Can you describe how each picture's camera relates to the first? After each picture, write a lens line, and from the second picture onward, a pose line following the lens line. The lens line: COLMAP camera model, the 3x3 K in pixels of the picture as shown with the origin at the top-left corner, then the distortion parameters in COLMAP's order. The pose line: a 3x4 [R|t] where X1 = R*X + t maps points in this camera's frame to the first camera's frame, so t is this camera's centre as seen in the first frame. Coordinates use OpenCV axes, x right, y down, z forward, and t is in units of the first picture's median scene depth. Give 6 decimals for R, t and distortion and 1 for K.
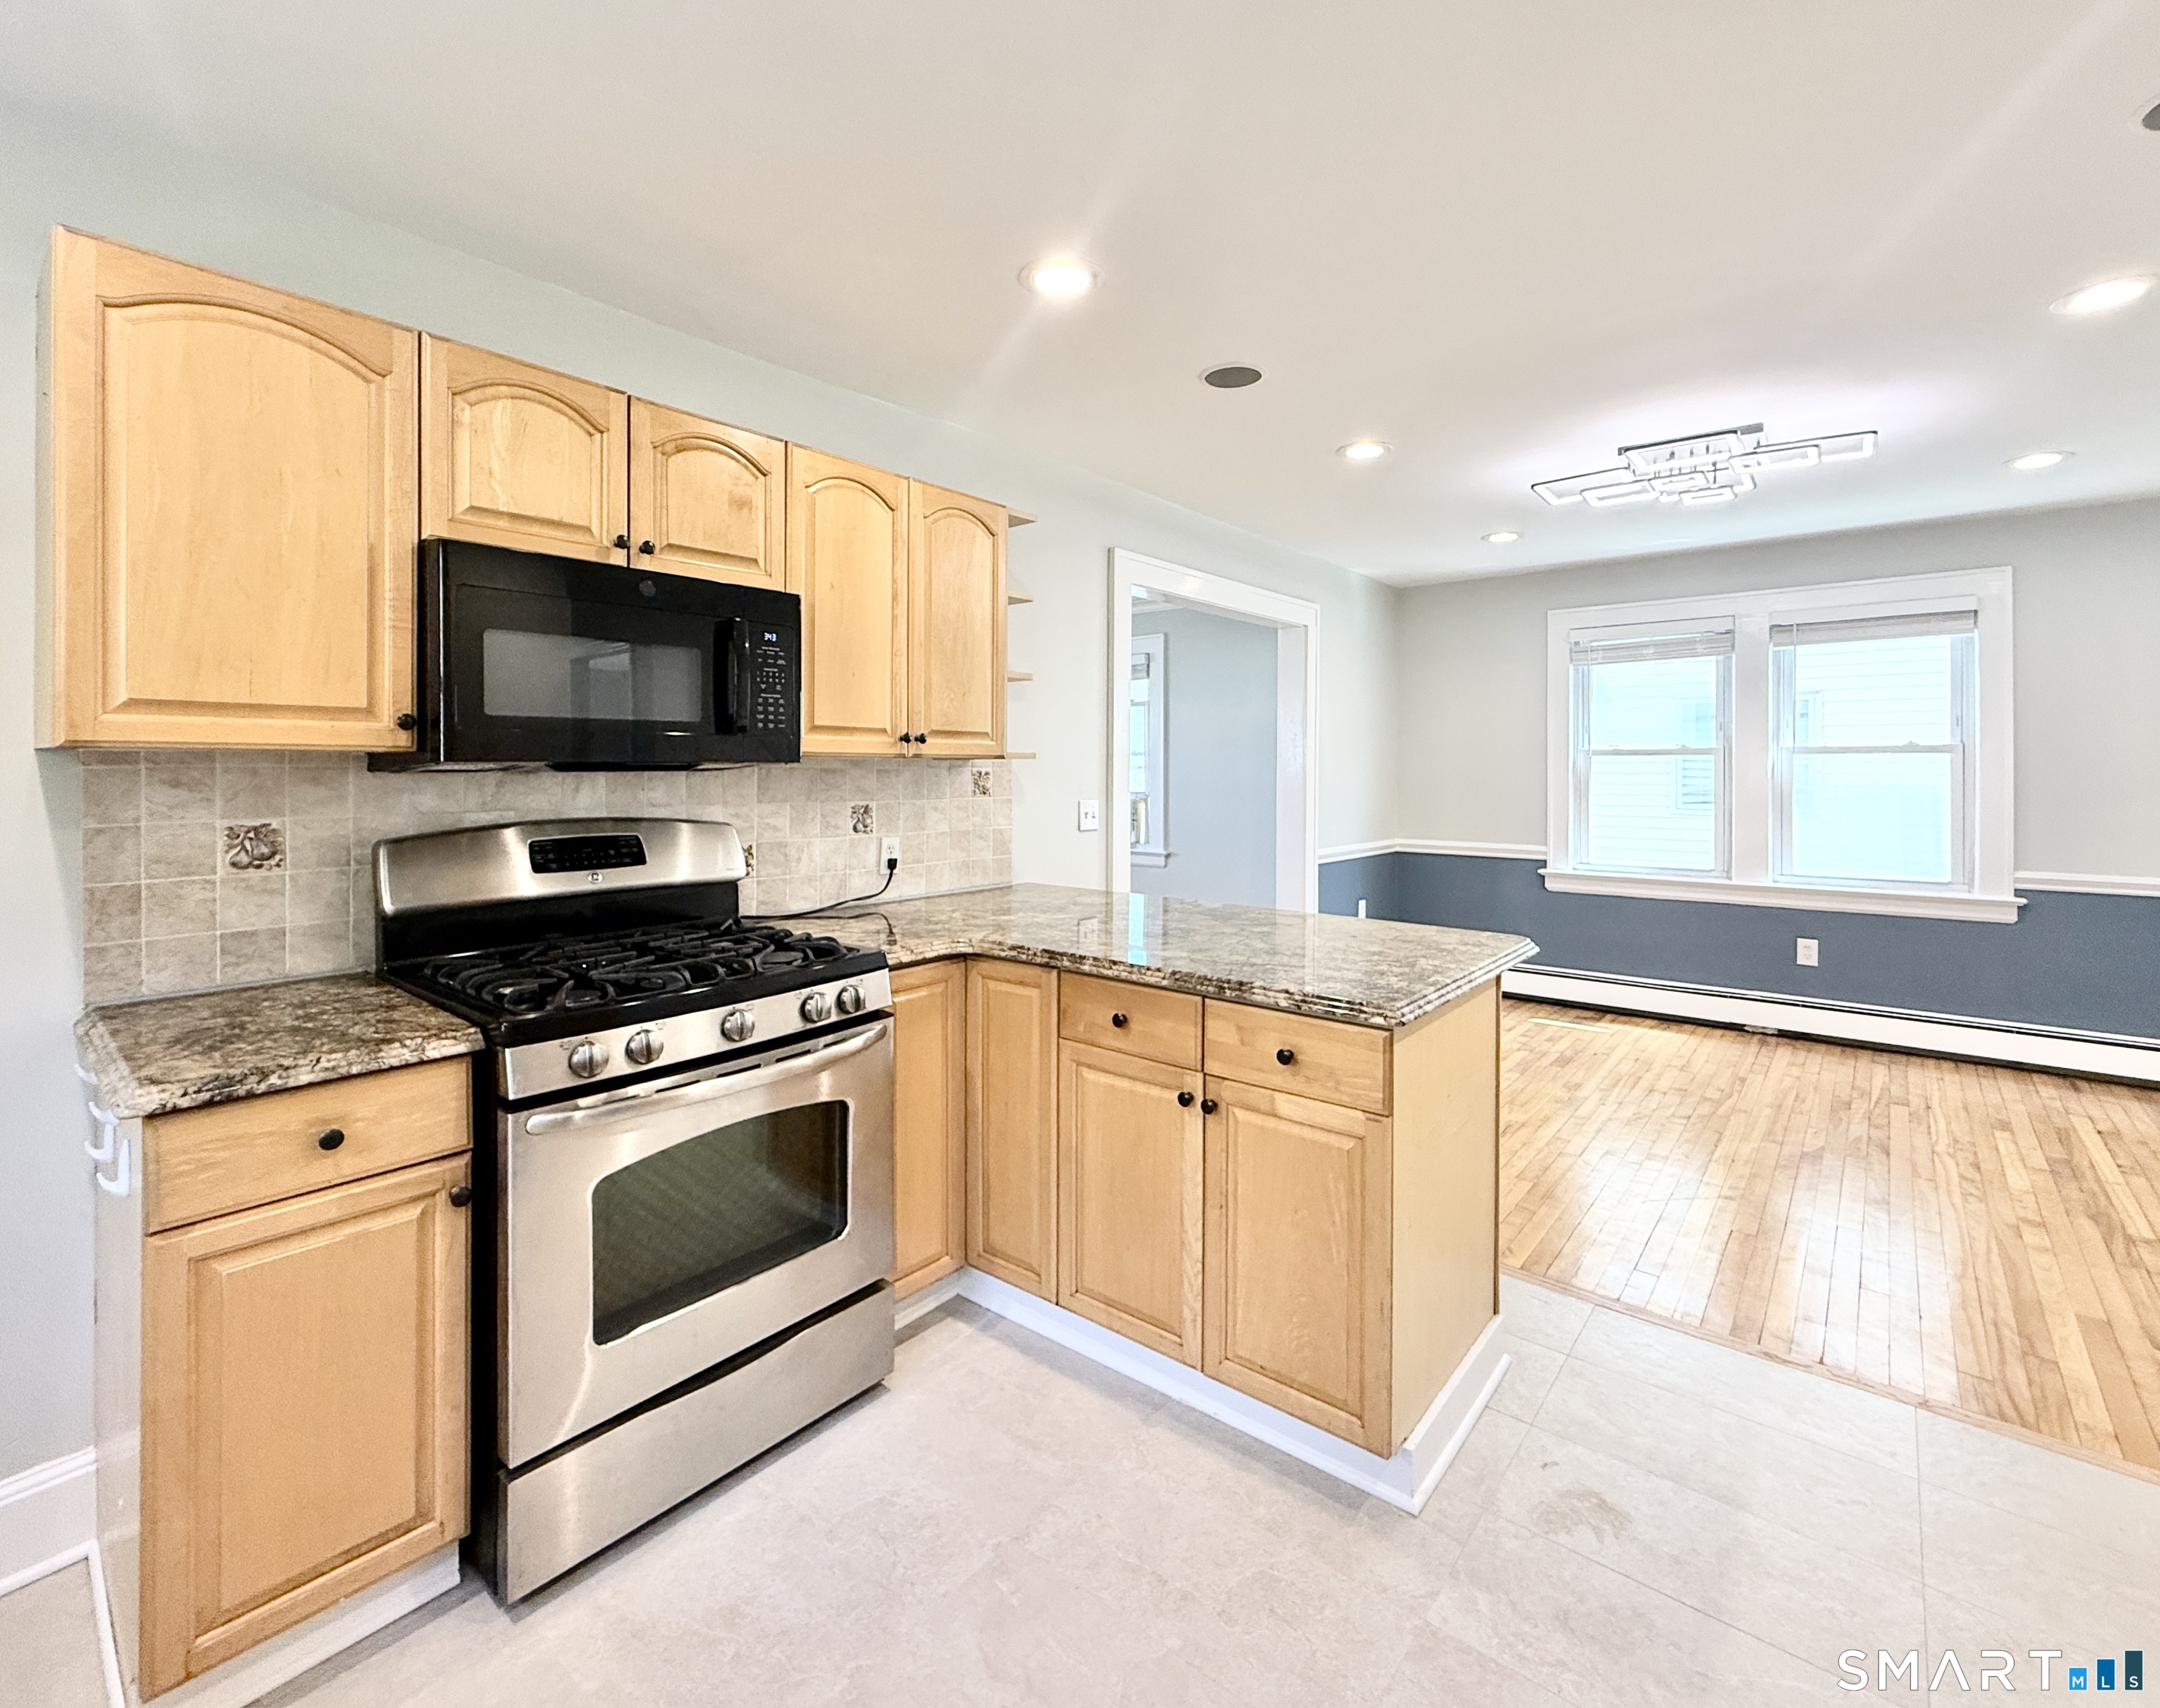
lens RADIAL K [[982.2, 0, 1070.6], [0, 982.2, 770.0], [0, 0, 1]] dist [0.000350, 0.000093]
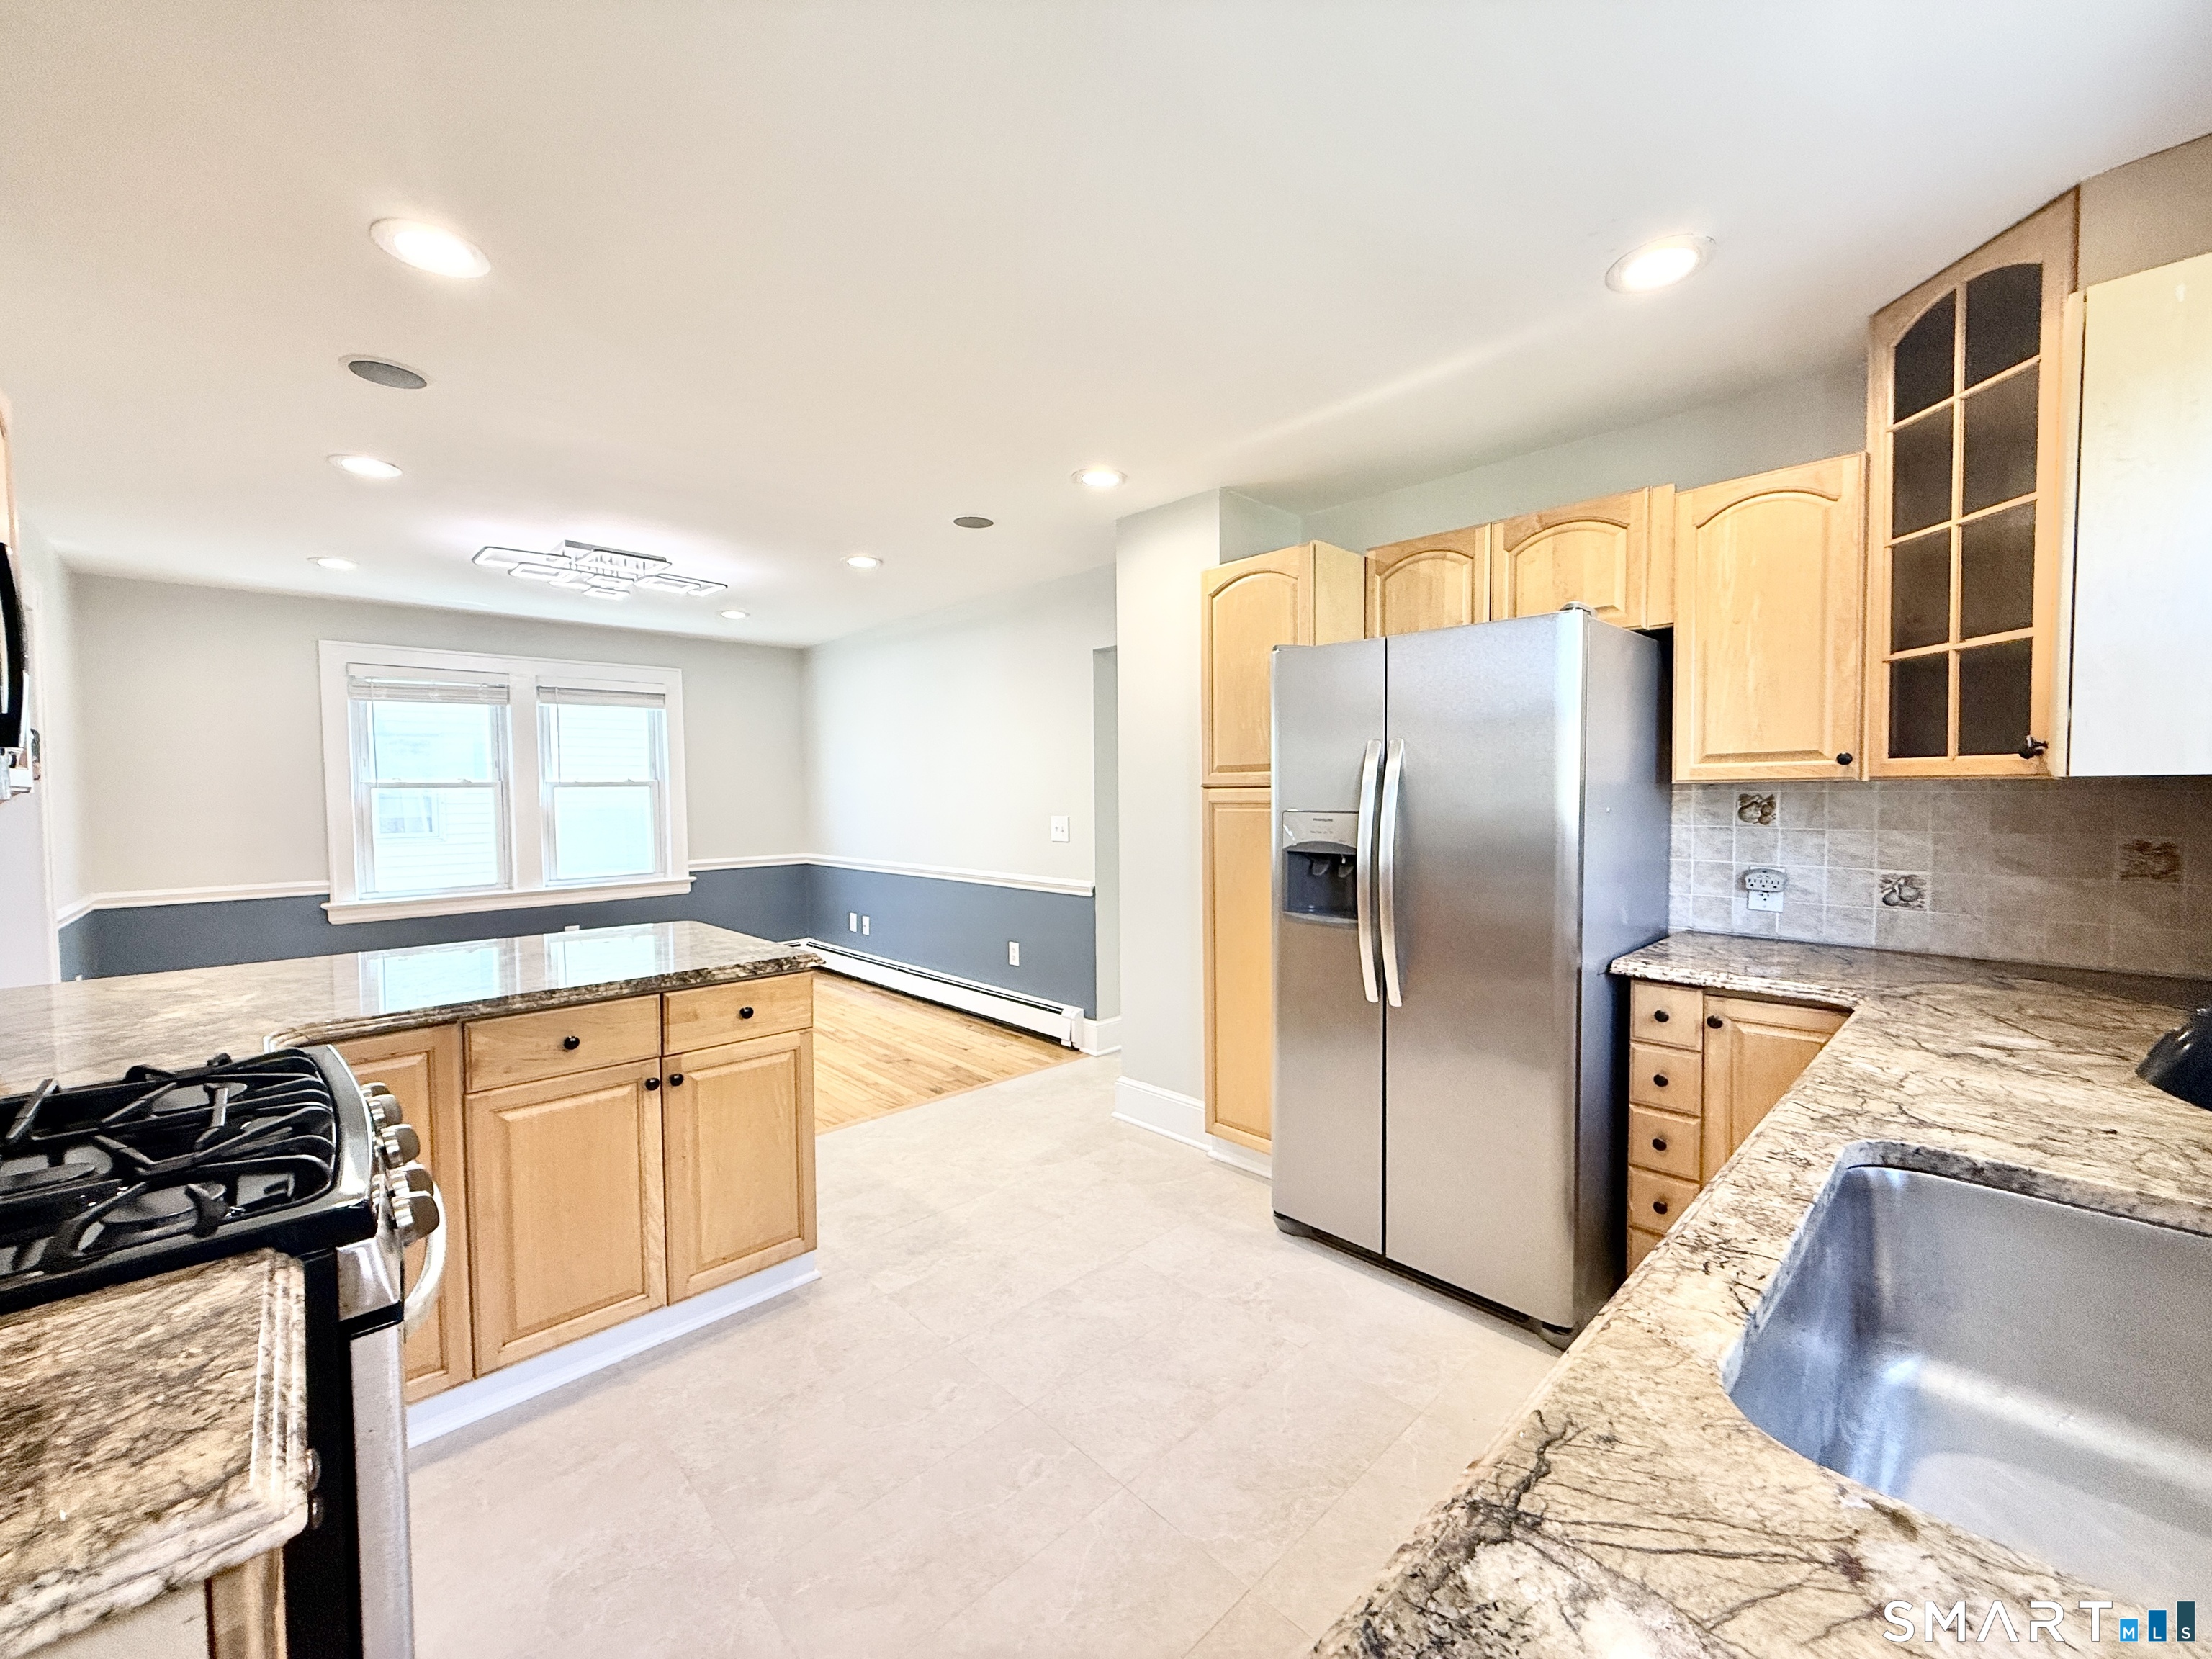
lens RADIAL K [[885.4, 0, 1098.1], [0, 885.4, 832.0], [0, 0, 1]] dist [0.002230, 0.000014]
pose [[0.119591, -0.048440, 0.991641, -0.668699], [0.013556, 0.998796, 0.047155, -0.004883], [-0.992731, 0.007804, 0.120104, 0.272565]]
